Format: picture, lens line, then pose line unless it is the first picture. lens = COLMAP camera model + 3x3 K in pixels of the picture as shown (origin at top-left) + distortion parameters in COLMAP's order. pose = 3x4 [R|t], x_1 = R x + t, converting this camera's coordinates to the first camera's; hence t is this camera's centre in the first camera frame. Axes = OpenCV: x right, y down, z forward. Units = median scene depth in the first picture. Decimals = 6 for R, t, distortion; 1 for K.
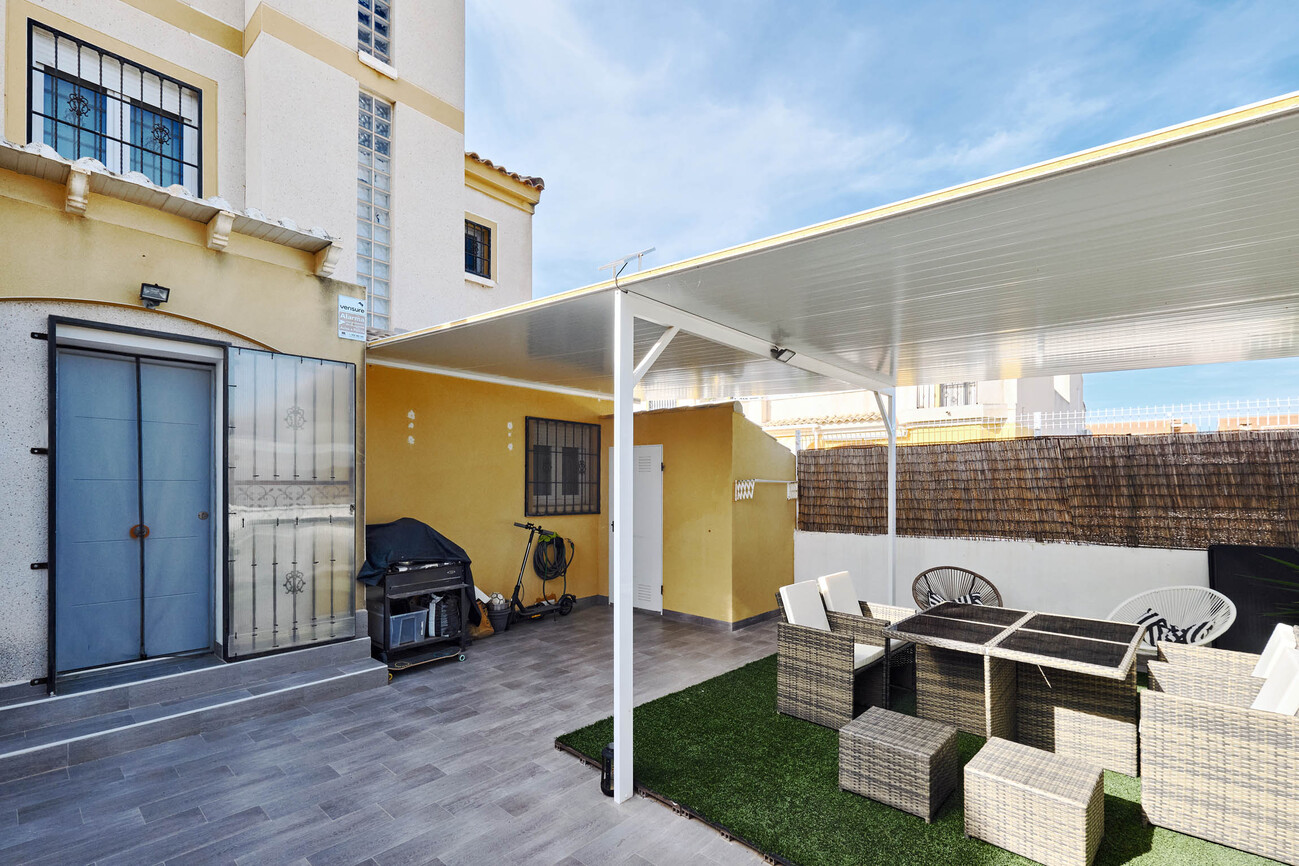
lens RADIAL K [[597.7, 0, 646.0], [0, 597.7, 485.1], [0, 0, 1]] dist [-0.002604, -0.000112]
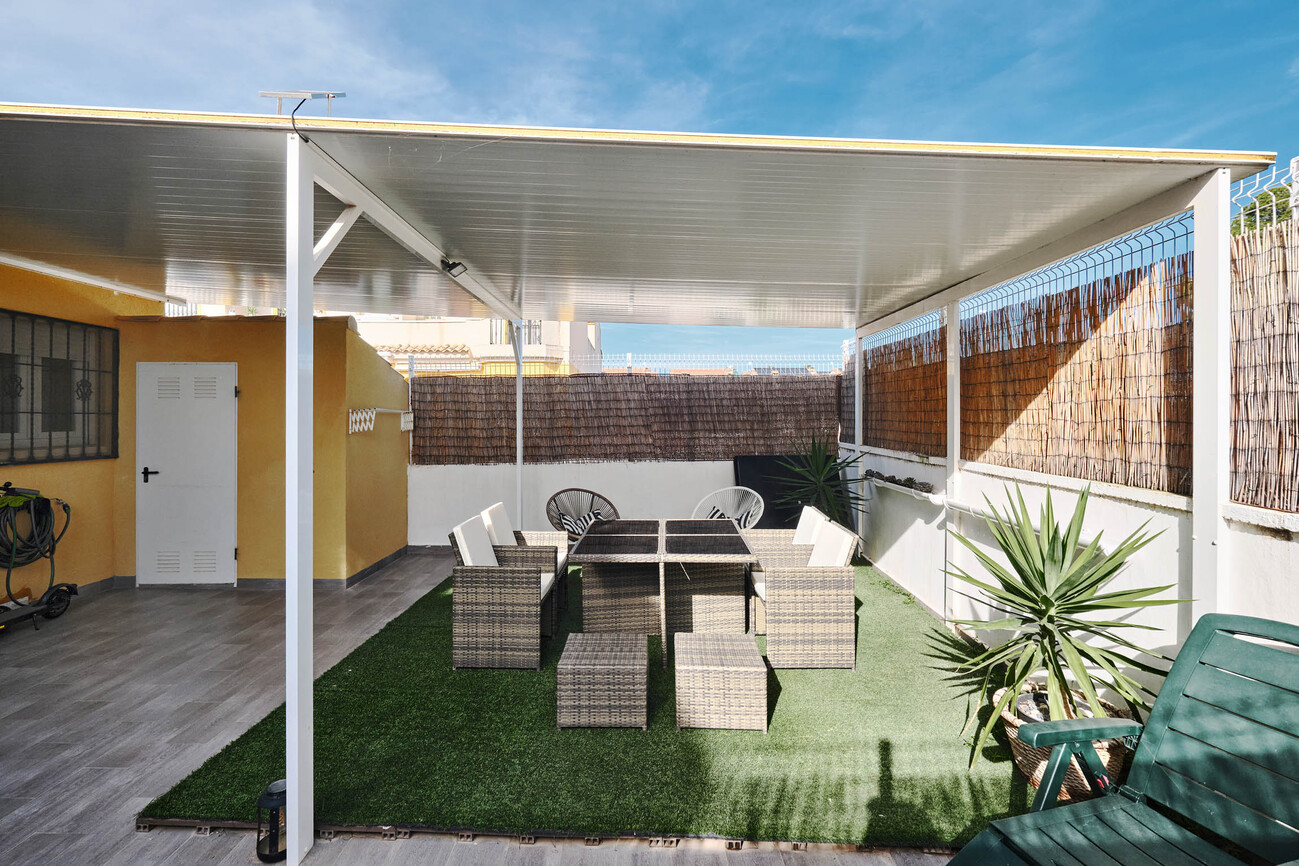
lens RADIAL K [[584.7, 0, 656.9], [0, 584.7, 413.7], [0, 0, 1]] dist [0.000619, 0.000070]
pose [[0.732411, -0.001960, 0.680860, -0.119704], [0.006193, 0.999974, -0.003783, 0.004943], [-0.680834, 0.006987, 0.732404, 0.122123]]
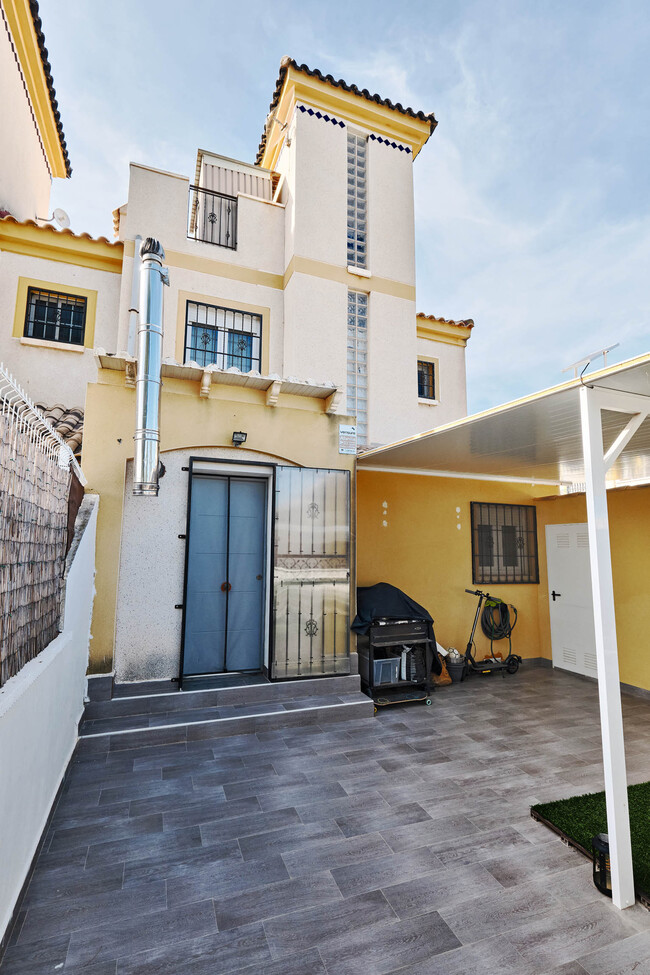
lens RADIAL K [[448.6, 0, 310.5], [0, 448.6, 491.9], [0, 0, 1]] dist [-0.002604, -0.000112]
pose [[0.875992, -0.053057, -0.479399, -0.059257], [-0.010903, 0.991499, -0.129656, -0.014235], [0.482203, 0.118804, 0.867967, 0.042297]]
